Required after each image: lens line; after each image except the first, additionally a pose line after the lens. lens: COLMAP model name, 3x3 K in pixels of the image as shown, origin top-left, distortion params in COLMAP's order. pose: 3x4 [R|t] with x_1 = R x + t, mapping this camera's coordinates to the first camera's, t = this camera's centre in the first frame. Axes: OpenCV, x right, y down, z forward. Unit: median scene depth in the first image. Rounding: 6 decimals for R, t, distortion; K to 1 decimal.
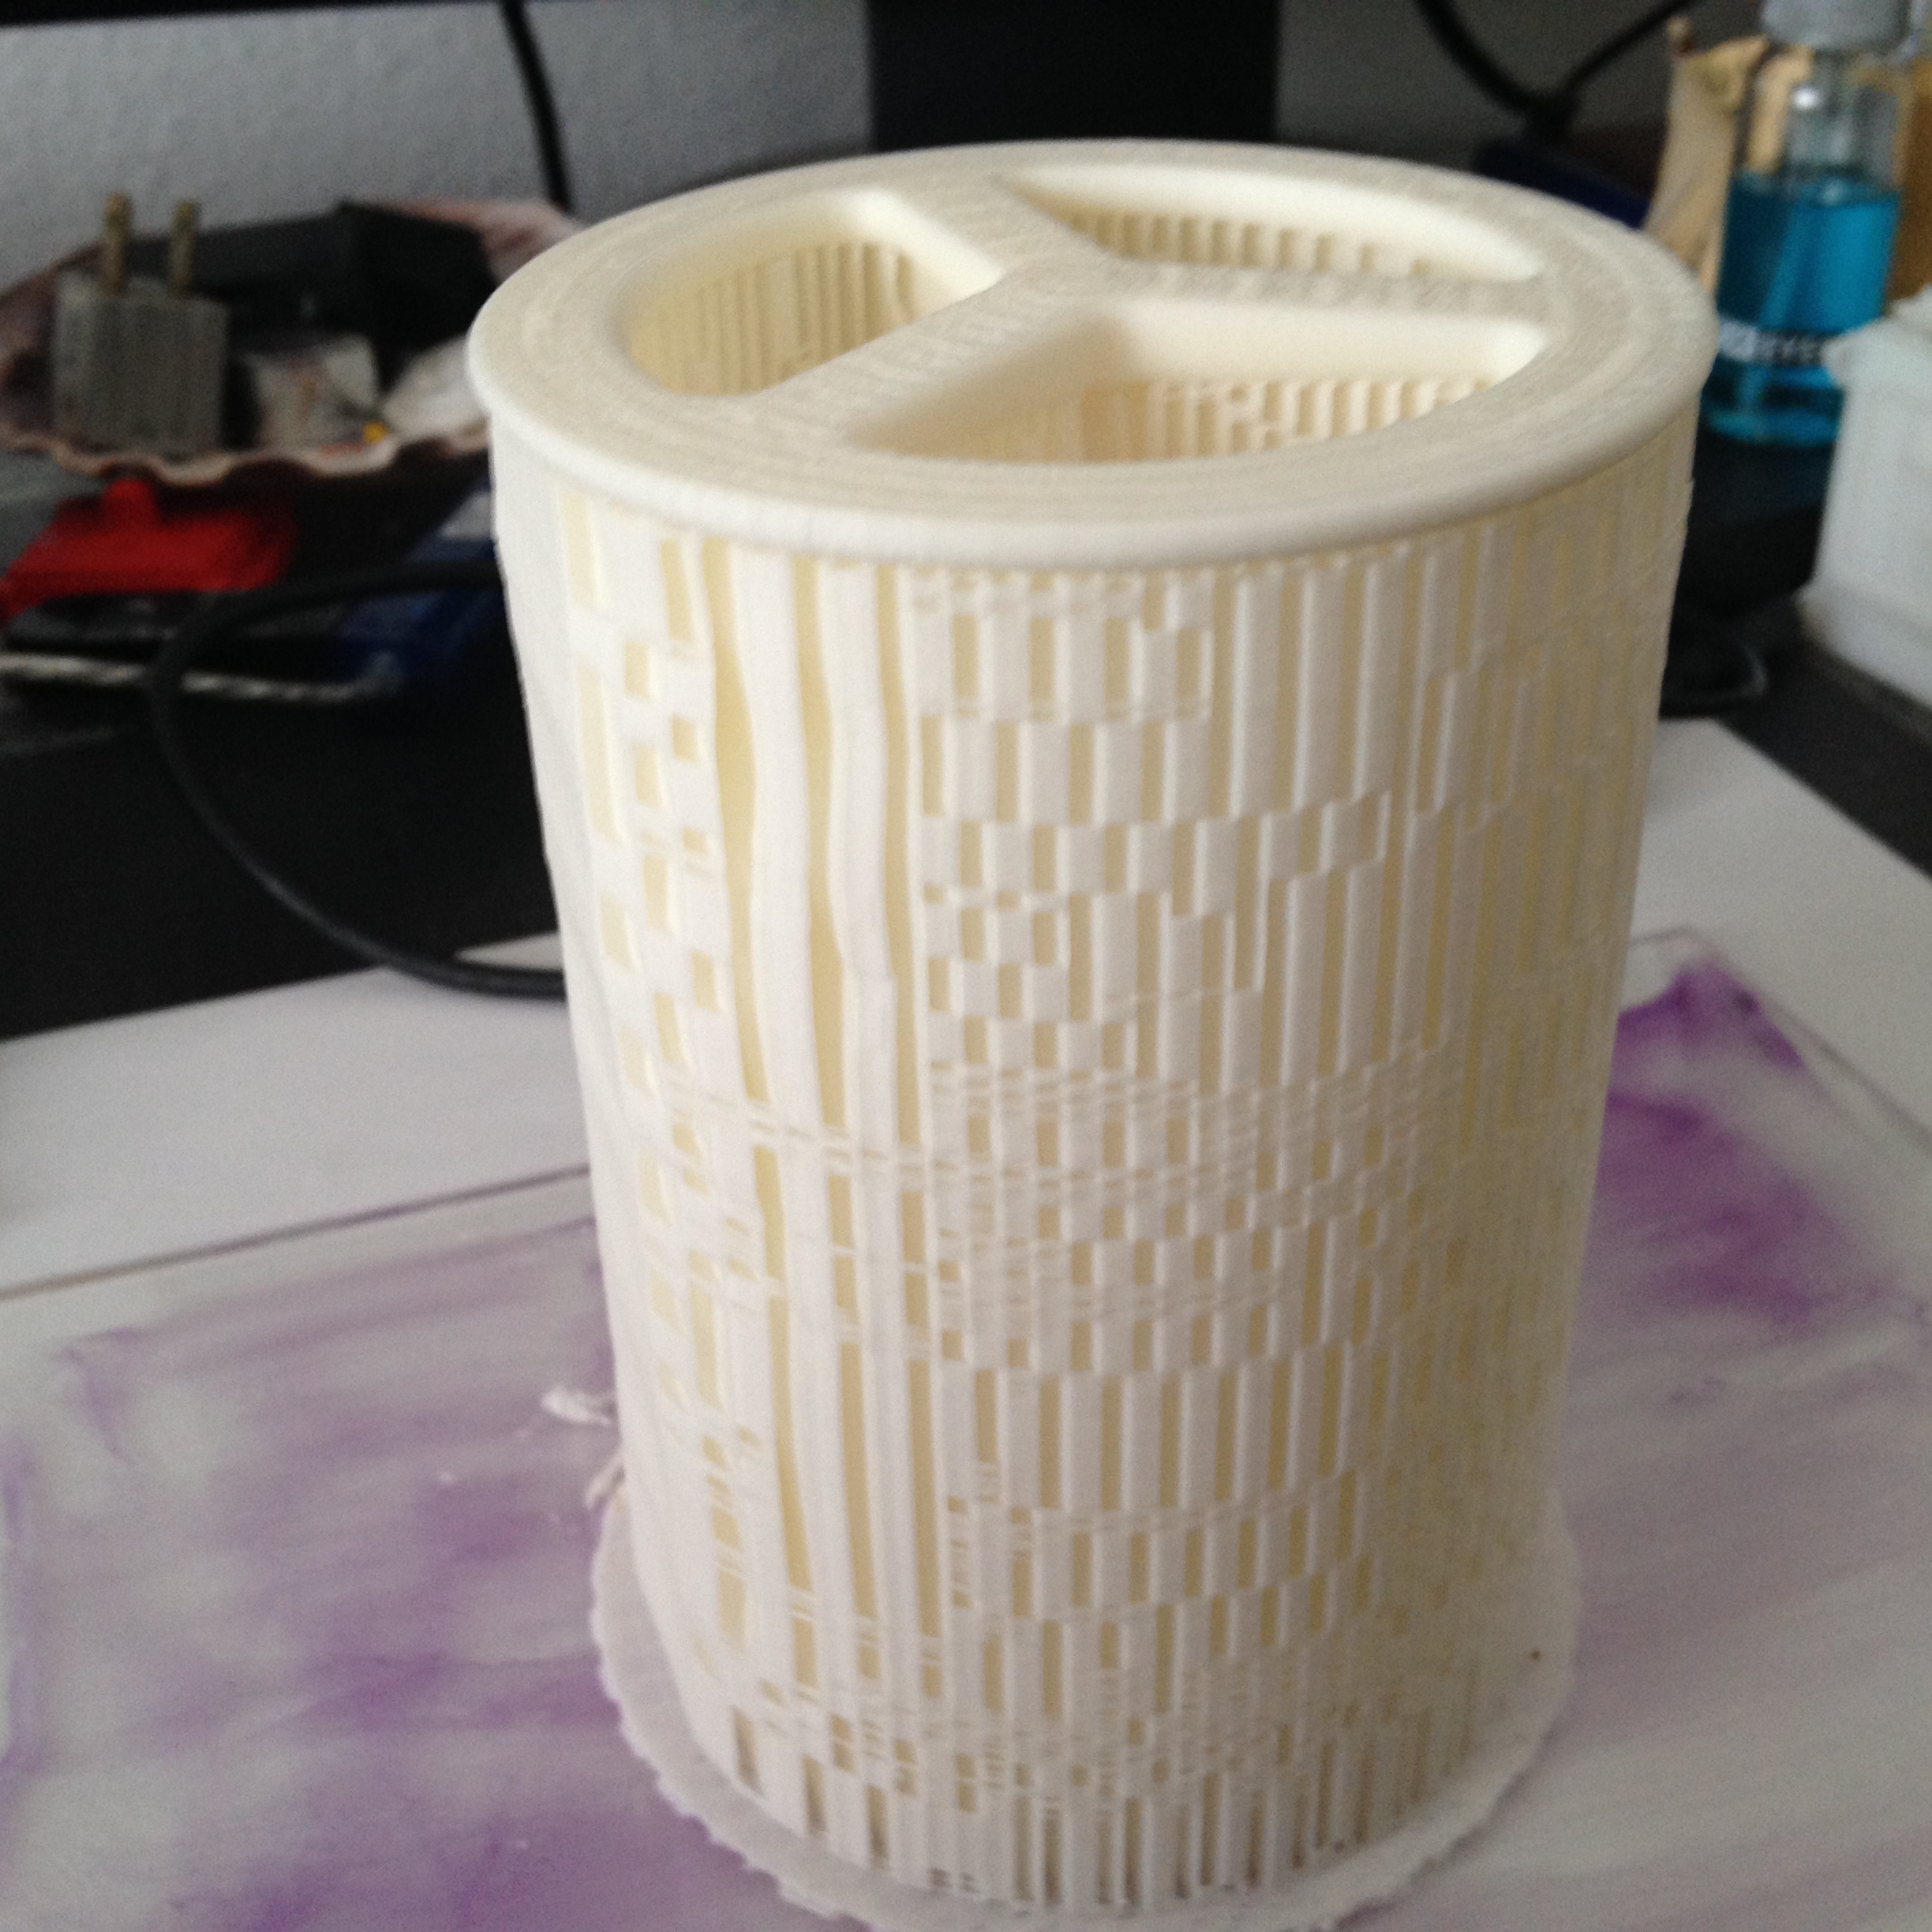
lens RADIAL K [[2431.5, 0, 966.0], [0, 2431.5, 966.0], [0, 0, 1]] dist [0.138837, -0.402196]
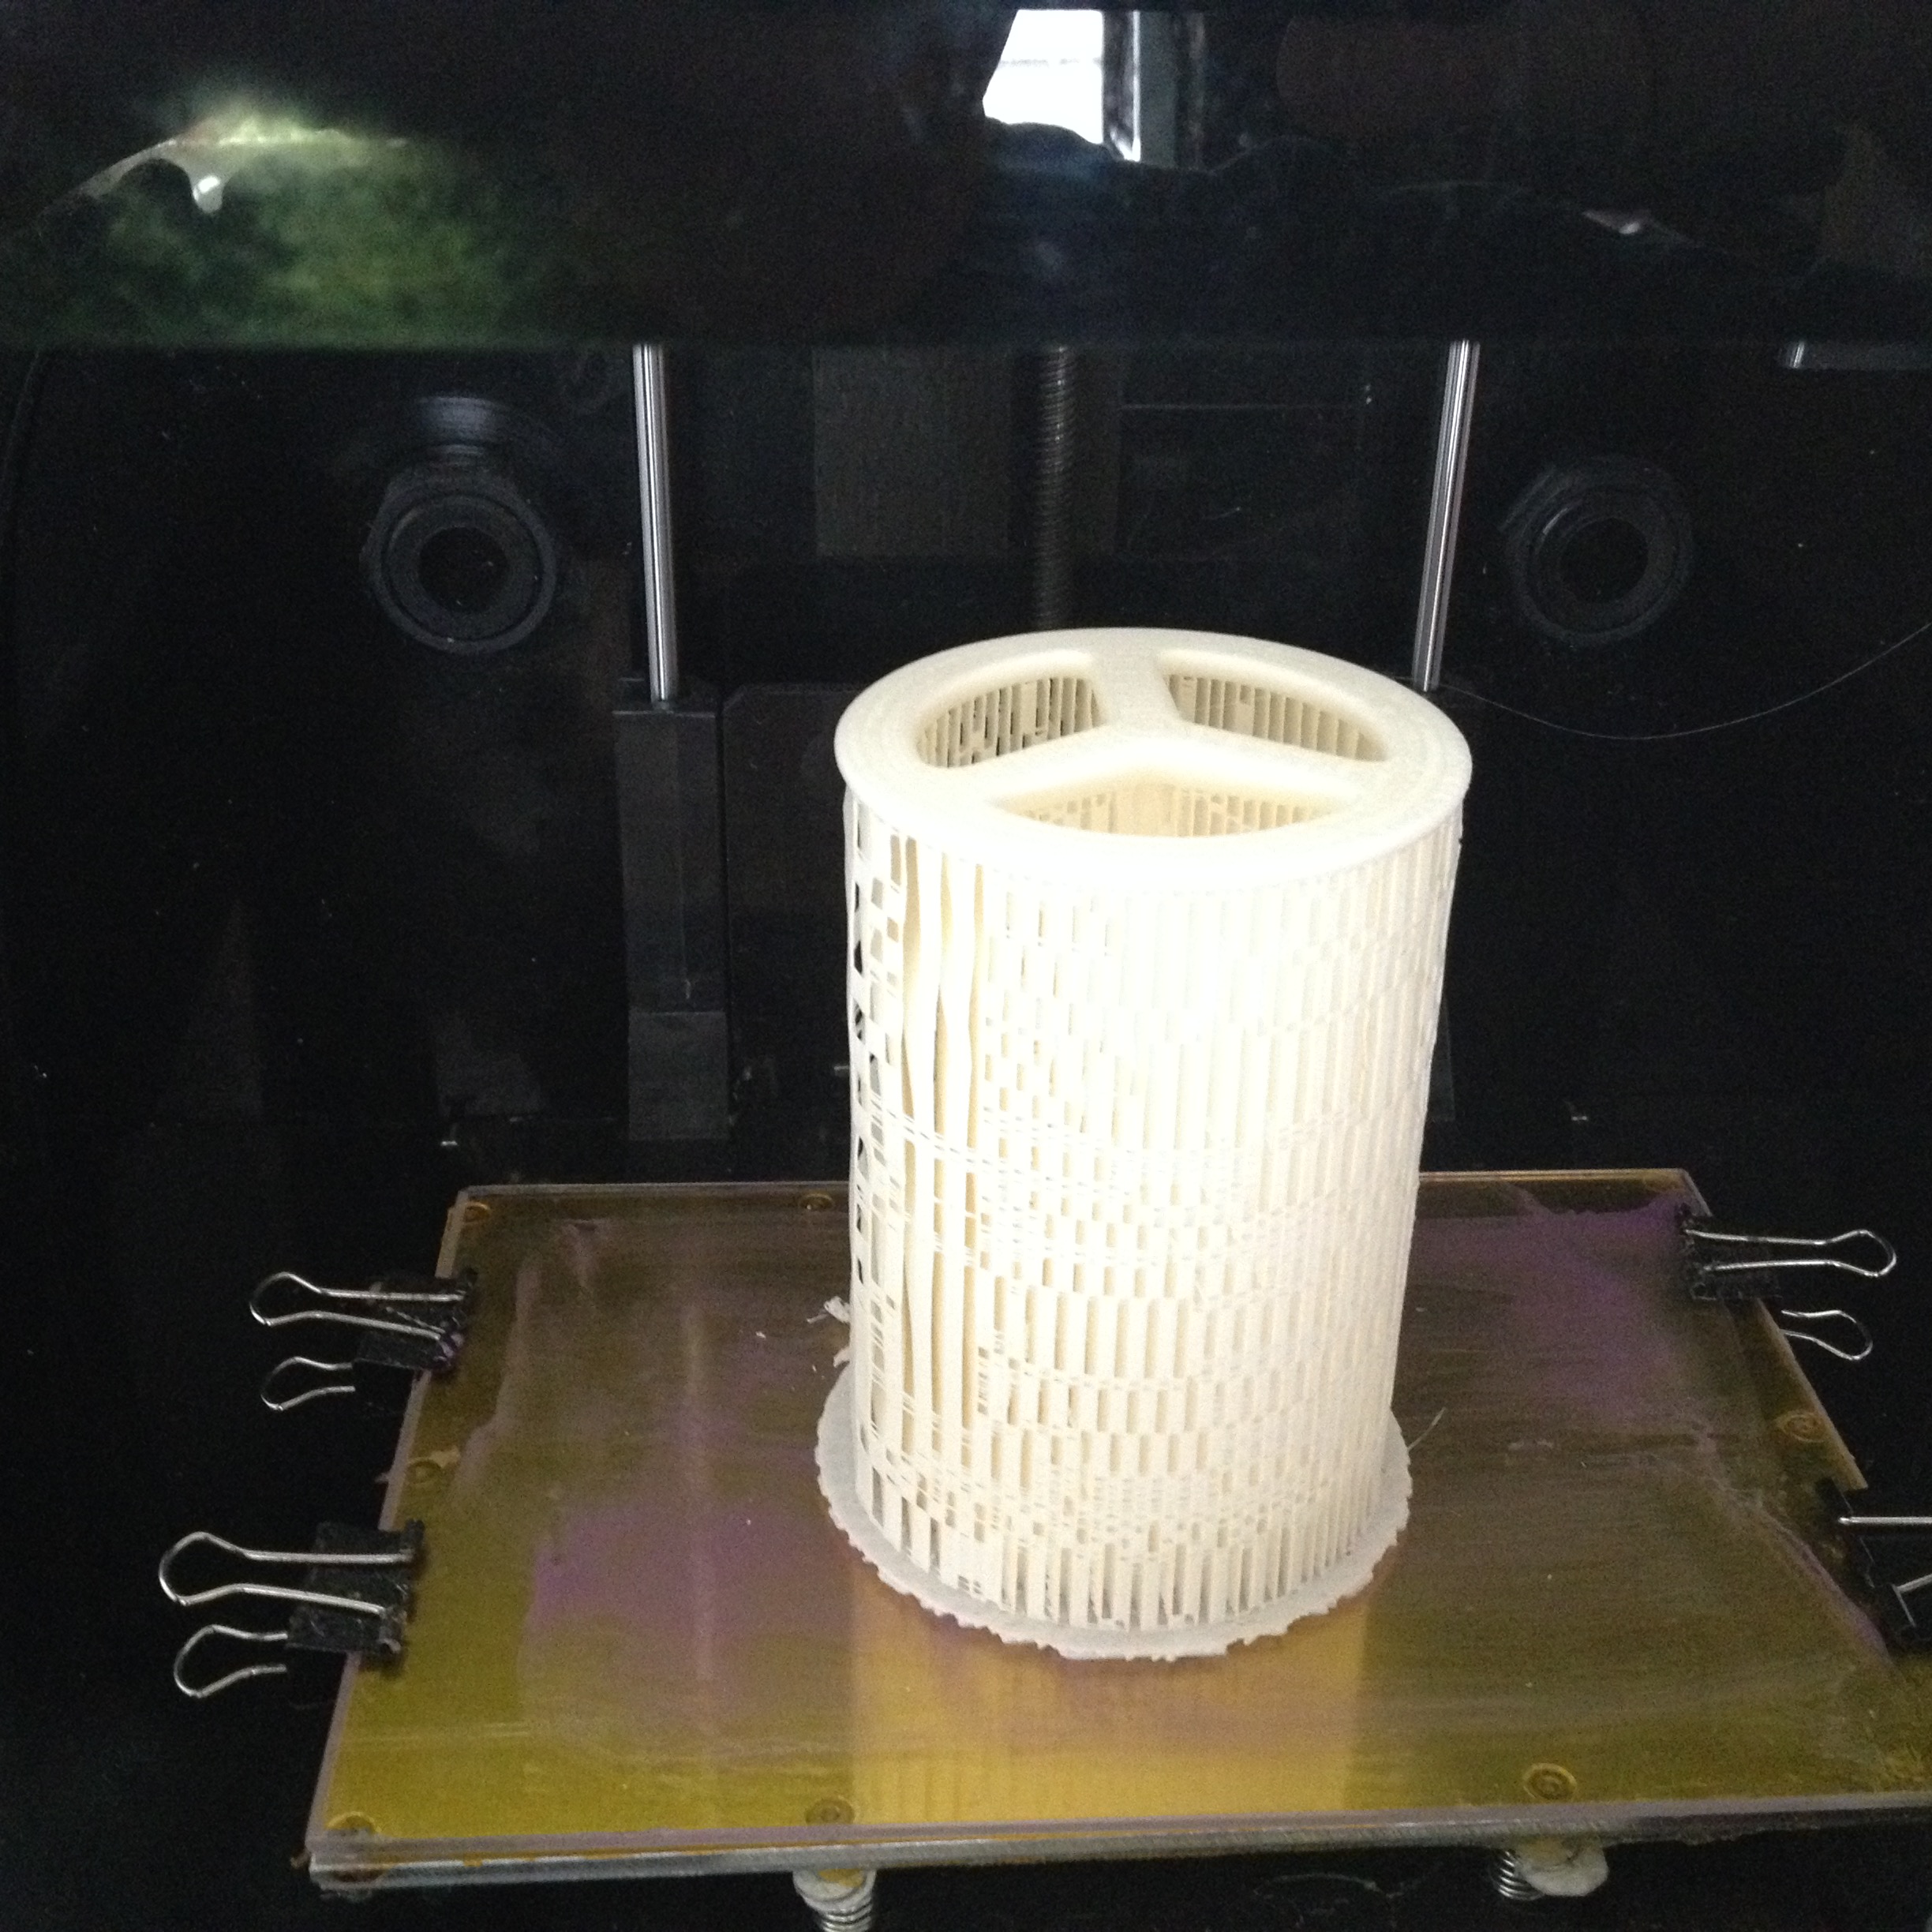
lens RADIAL K [[2431.5, 0, 966.0], [0, 2431.5, 966.0], [0, 0, 1]] dist [0.138837, -0.402196]
pose [[0.960005, 0.160359, -0.229510, 0.341147], [-0.176576, 0.982922, -0.051819, 0.026086], [0.217280, 0.090273, 0.971926, -0.794376]]
